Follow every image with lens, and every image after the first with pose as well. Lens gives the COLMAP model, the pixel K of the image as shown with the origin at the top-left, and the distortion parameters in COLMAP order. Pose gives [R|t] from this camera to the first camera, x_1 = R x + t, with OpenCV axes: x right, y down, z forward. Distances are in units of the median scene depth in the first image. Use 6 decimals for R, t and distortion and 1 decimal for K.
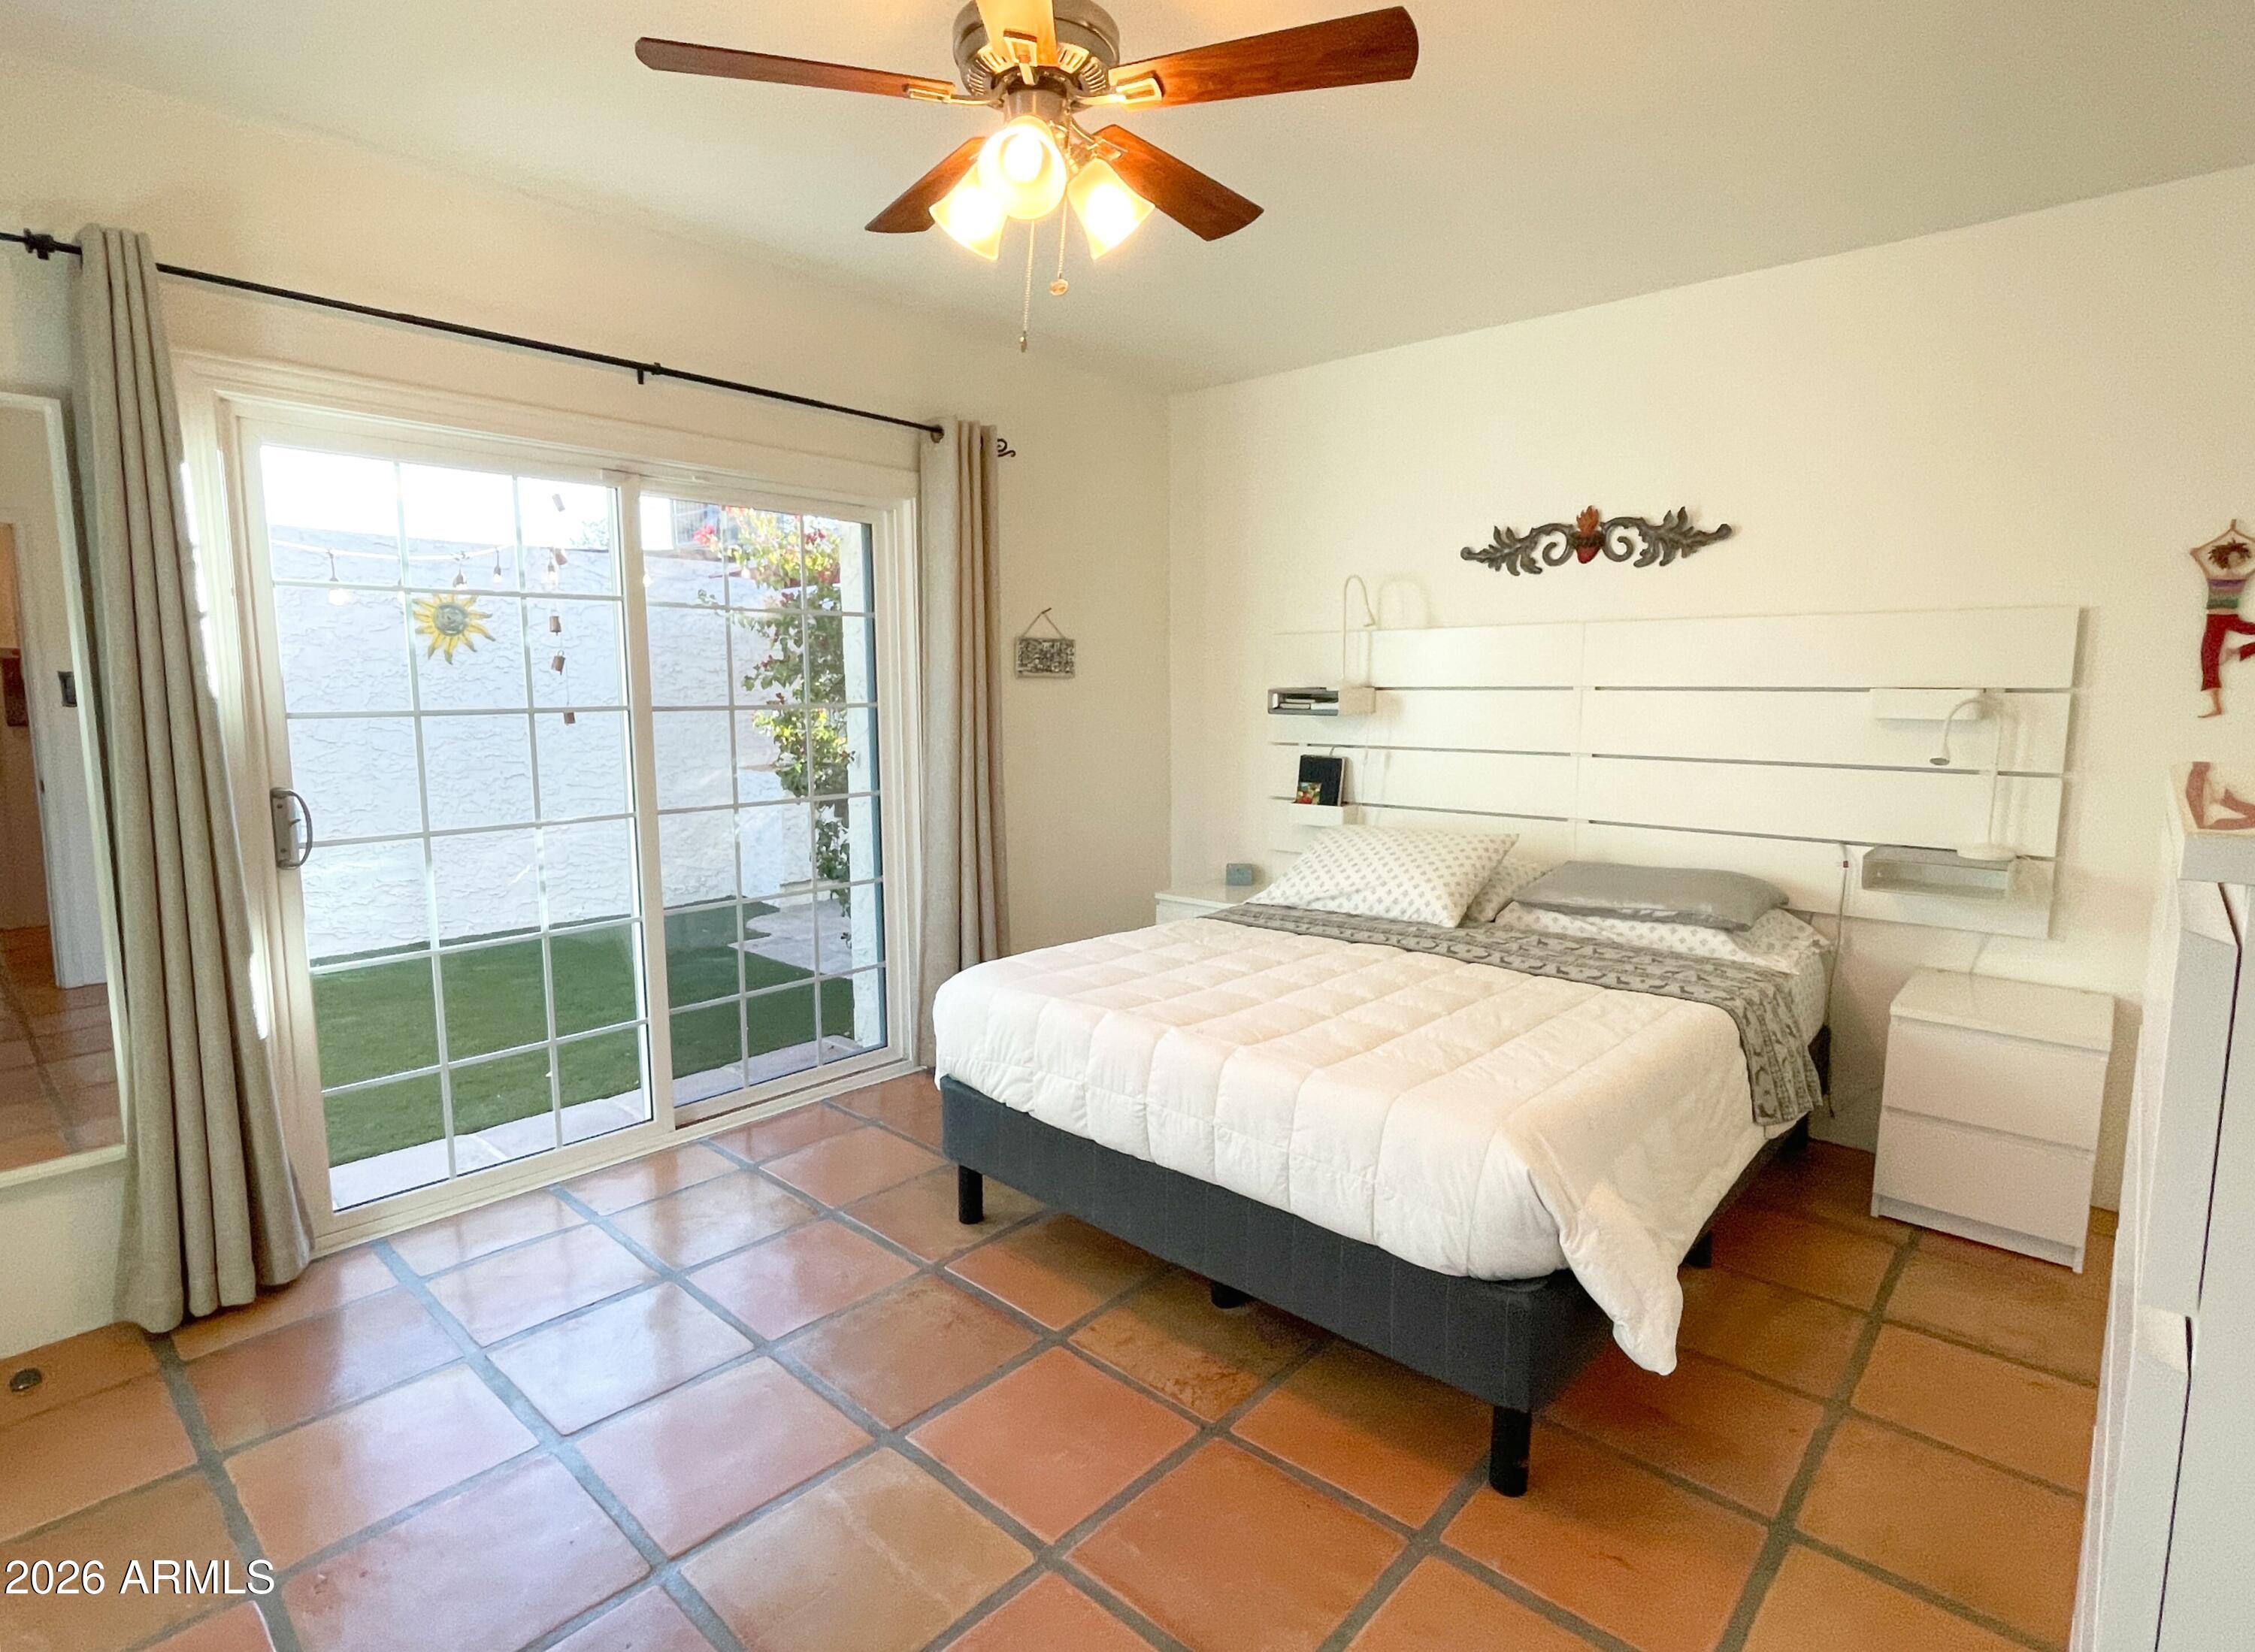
lens RADIAL K [[1131.1, 0, 1127.5], [0, 1131.1, 826.0], [0, 0, 1]] dist [0.021544, -0.024374]
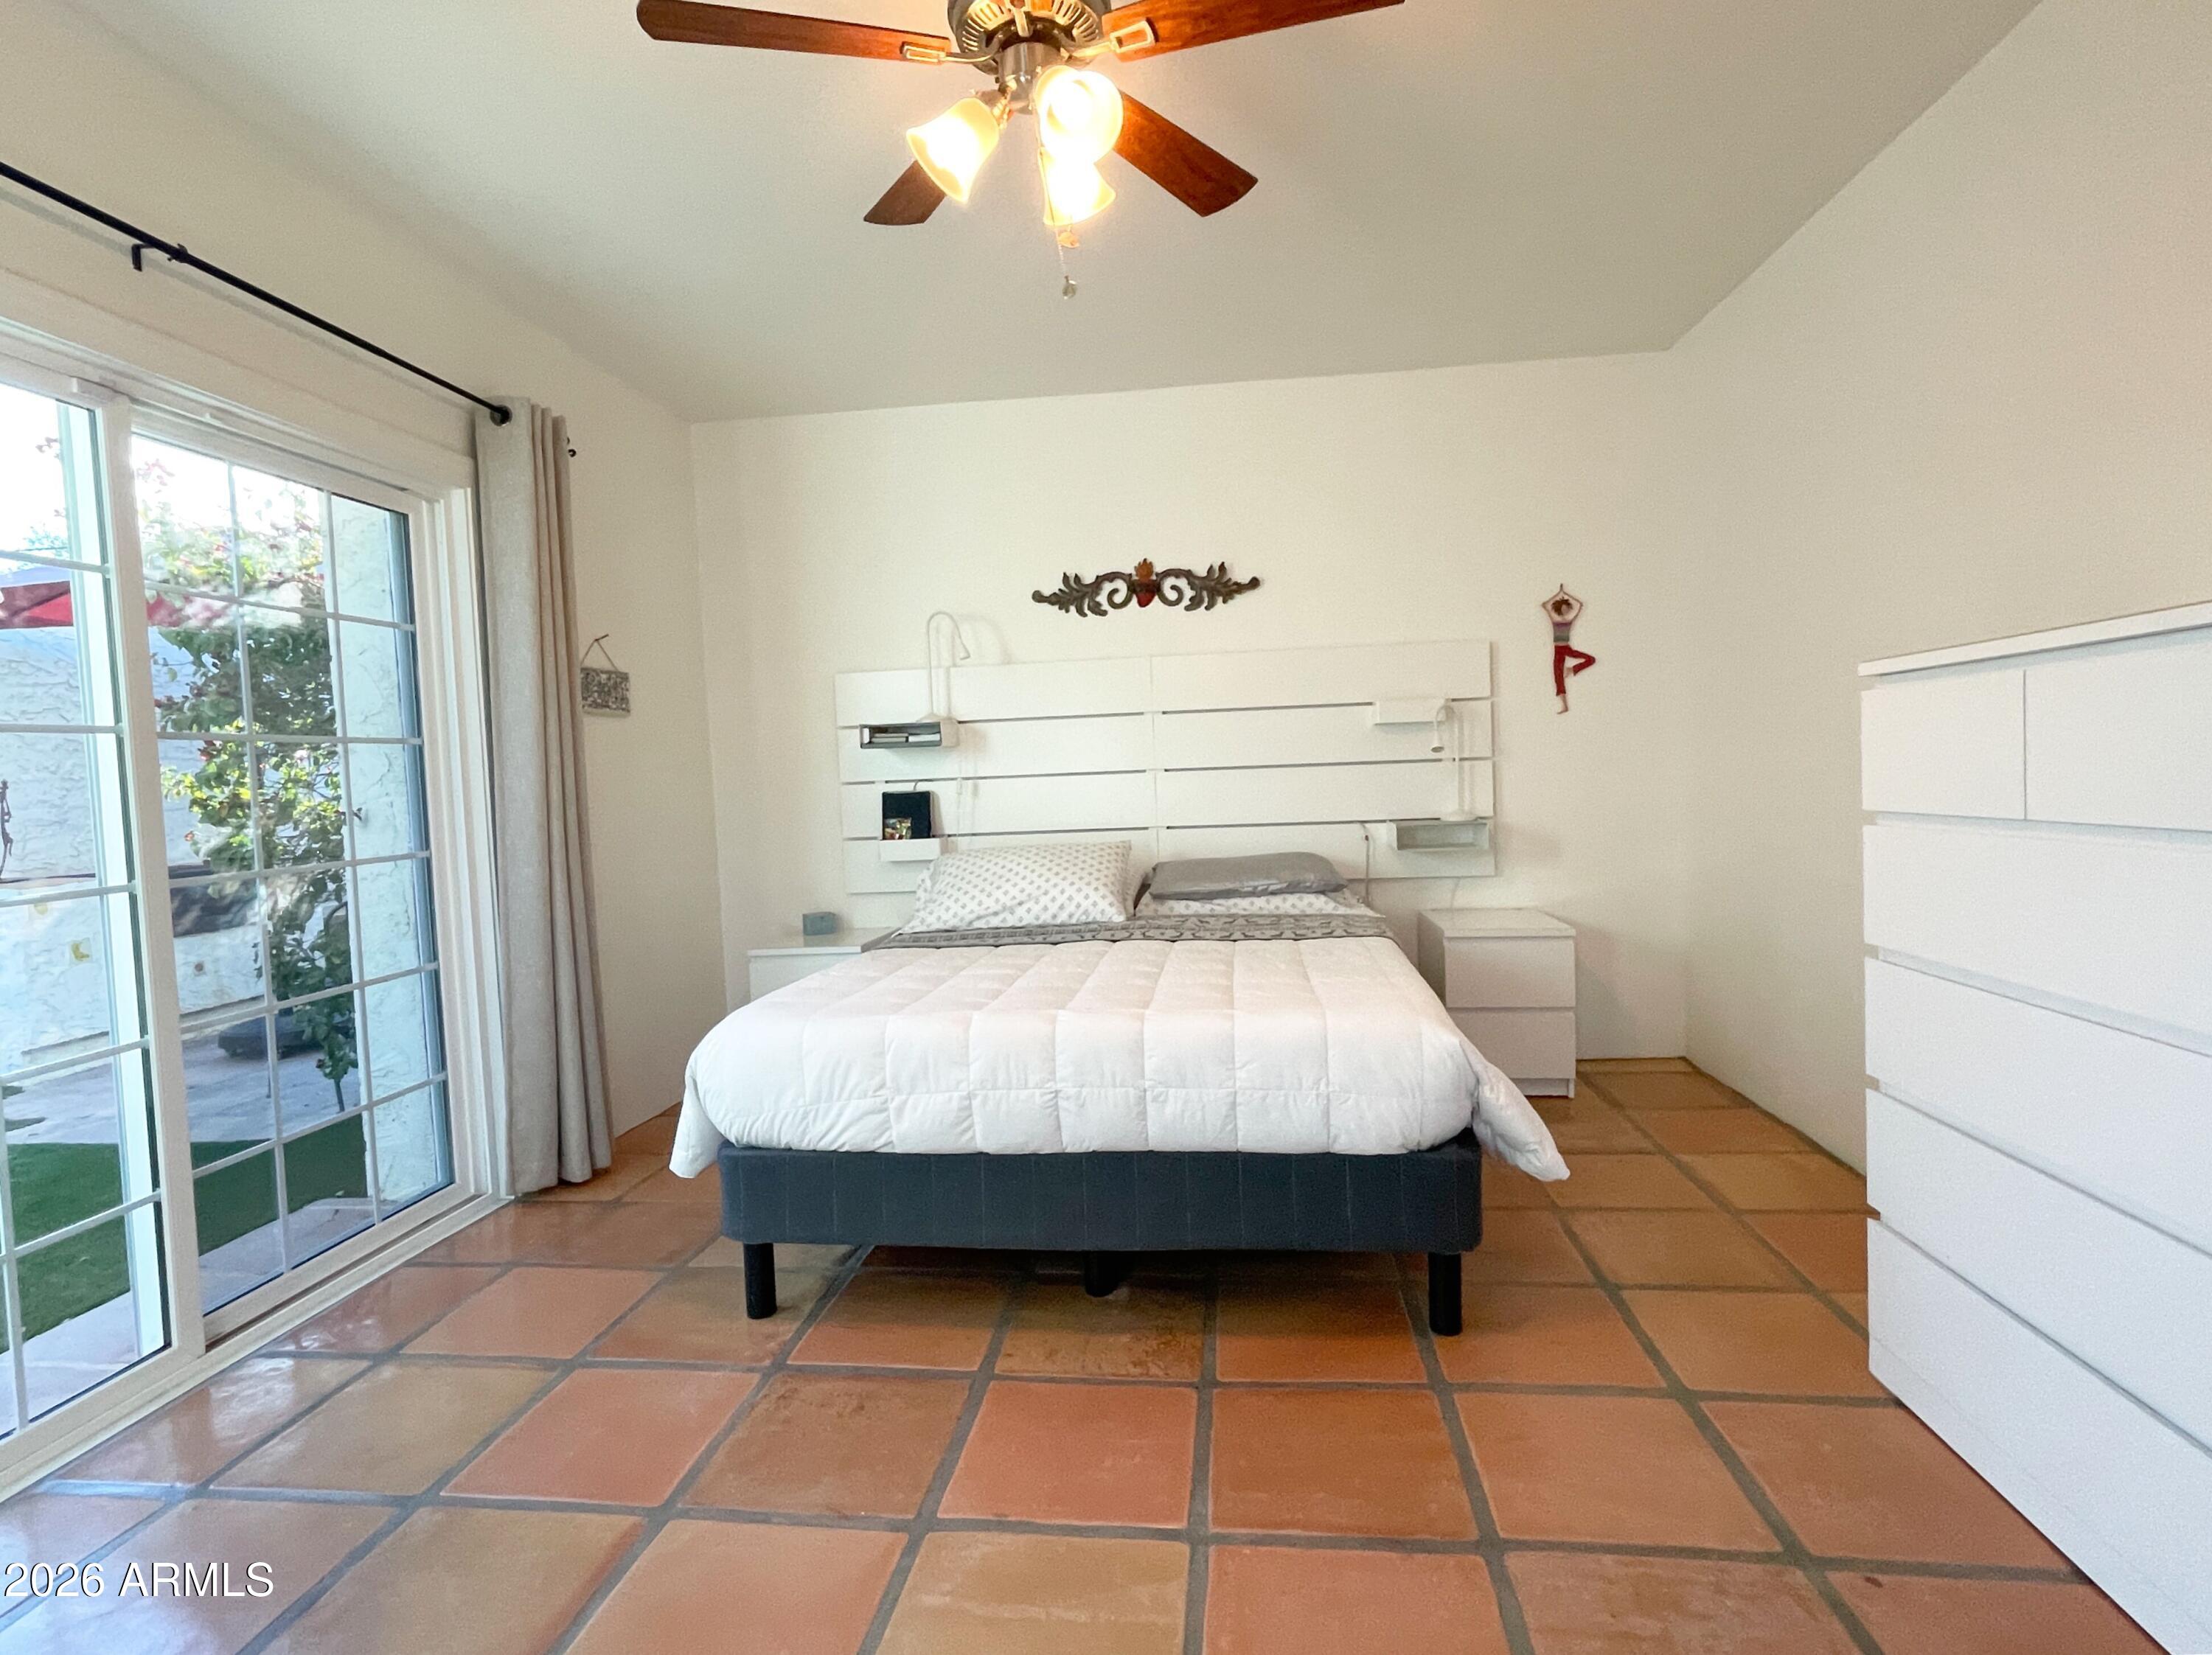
lens RADIAL K [[1126.1, 0, 1106.0], [0, 1126.1, 827.5], [0, 0, 1]] dist [0.019300, -0.012681]
pose [[0.813455, -0.061418, 0.578376, -0.326054], [0.110969, 0.992531, -0.050675, 0.049633], [-0.570944, 0.105404, 0.814195, 0.109960]]
